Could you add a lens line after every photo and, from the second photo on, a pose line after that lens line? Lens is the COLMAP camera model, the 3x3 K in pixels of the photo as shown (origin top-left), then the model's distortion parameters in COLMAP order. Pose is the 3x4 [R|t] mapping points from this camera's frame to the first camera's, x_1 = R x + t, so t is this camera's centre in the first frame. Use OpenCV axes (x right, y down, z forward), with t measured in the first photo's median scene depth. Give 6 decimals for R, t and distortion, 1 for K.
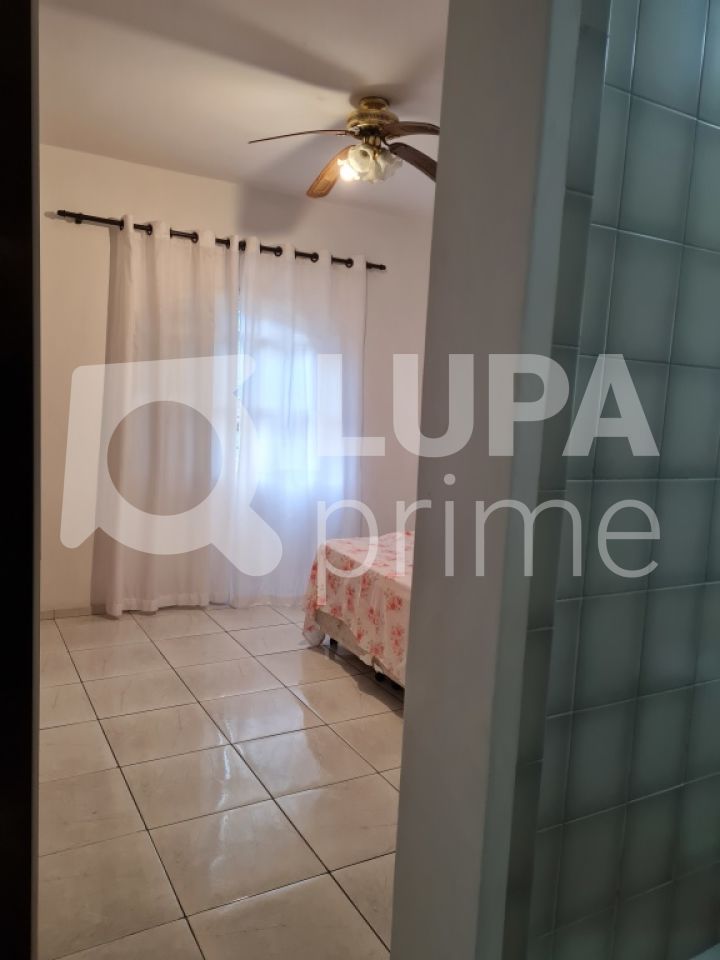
lens RADIAL K [[719.9, 0, 359.7], [0, 719.9, 480.3], [0, 0, 1]] dist [0.058893, -0.047916]
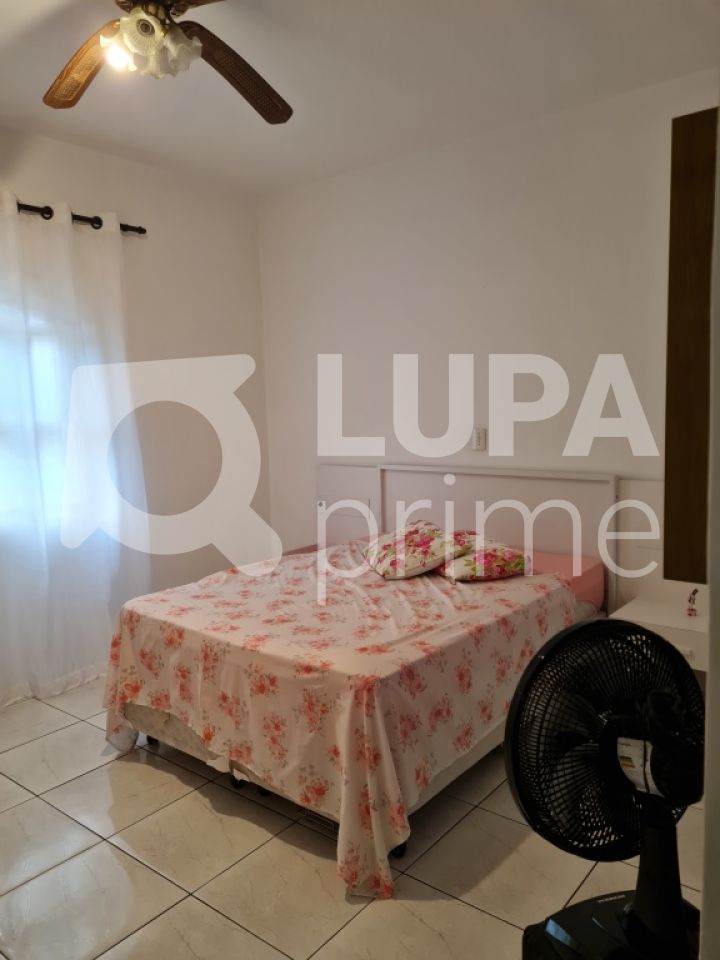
lens RADIAL K [[719.9, 0, 360.1], [0, 719.9, 480.3], [0, 0, 1]] dist [0.058893, -0.047916]
pose [[0.926759, -0.112247, 0.358495, -0.085951], [0.112843, 0.993425, 0.019331, -0.026312], [-0.358308, 0.022539, 0.933331, 0.279288]]
